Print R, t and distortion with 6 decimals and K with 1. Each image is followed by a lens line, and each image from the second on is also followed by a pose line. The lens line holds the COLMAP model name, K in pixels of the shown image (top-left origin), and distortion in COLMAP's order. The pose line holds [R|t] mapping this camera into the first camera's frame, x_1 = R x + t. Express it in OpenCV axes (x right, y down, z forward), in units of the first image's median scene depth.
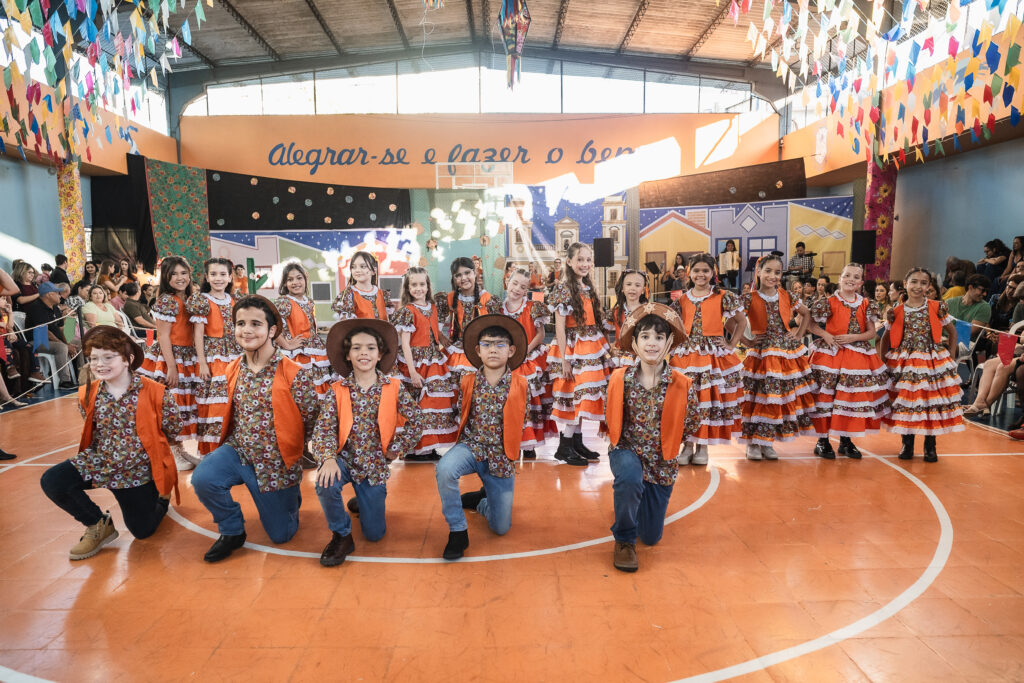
lens RADIAL K [[724.4, 0, 515.2], [0, 724.4, 394.2], [0, 0, 1]] dist [-0.059734, 0.038611]
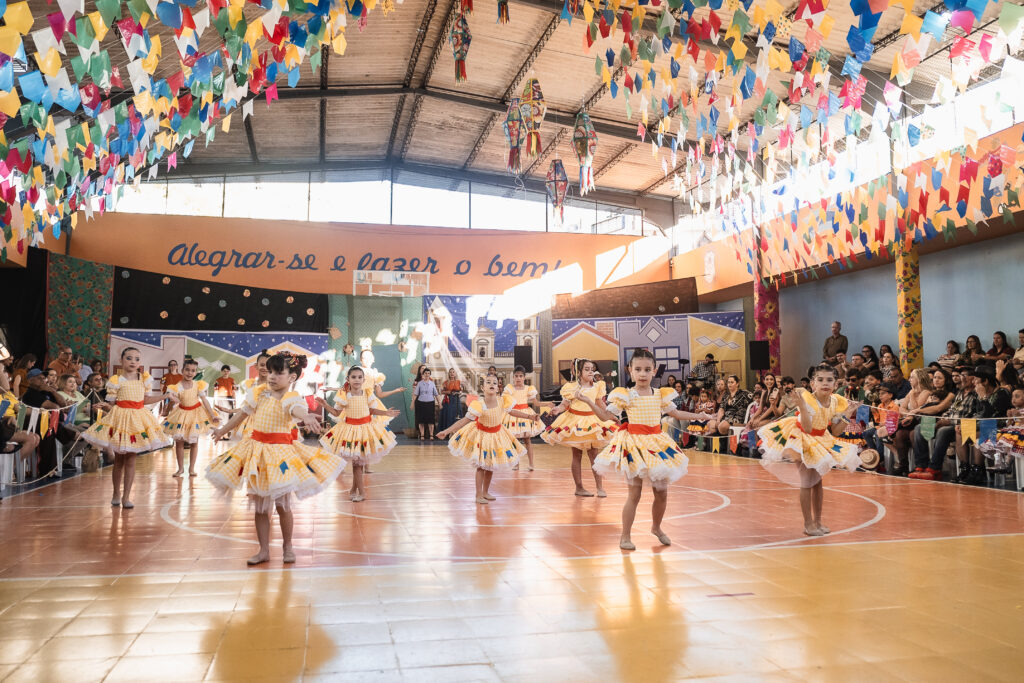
lens RADIAL K [[835.2, 0, 526.9], [0, 835.2, 309.4], [0, 0, 1]] dist [-0.049473, 0.012624]
pose [[0.977646, 0.028700, 0.208291, -0.117065], [0.027304, 0.964923, -0.261108, 0.045704], [-0.208479, 0.260958, 0.942570, -0.144931]]
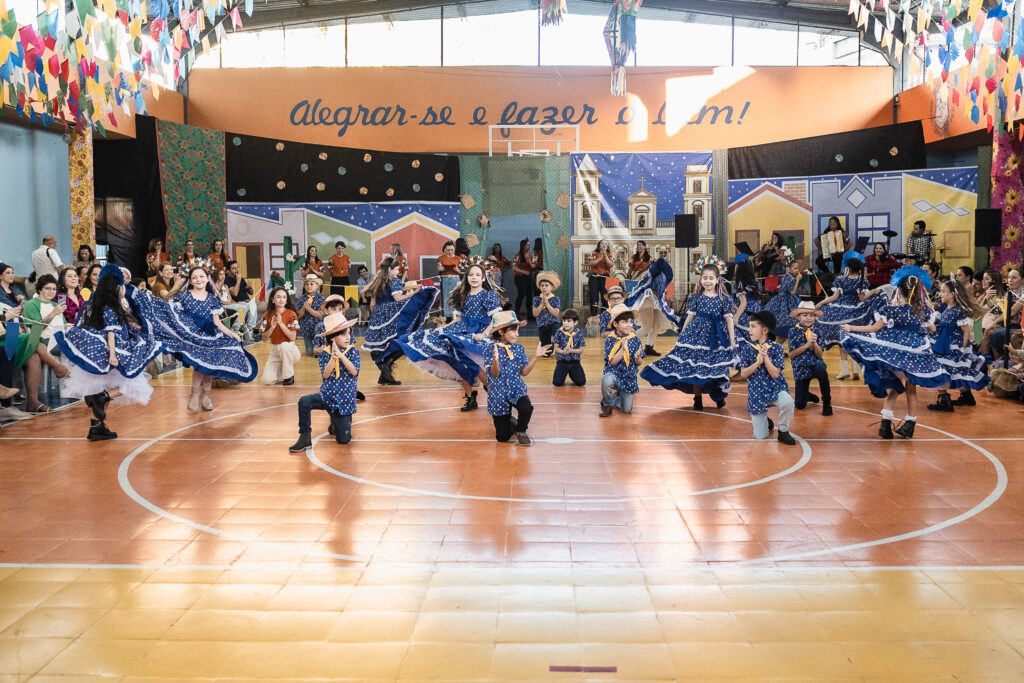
lens RADIAL K [[961.8, 0, 532.1], [0, 961.8, 344.3], [0, 0, 1]] dist [-0.050261, 0.015597]
pose [[0.999638, 0.007790, -0.025744, -0.028444], [-0.009445, 0.997853, -0.064803, 0.012761], [0.025184, 0.065023, 0.997566, -0.125134]]
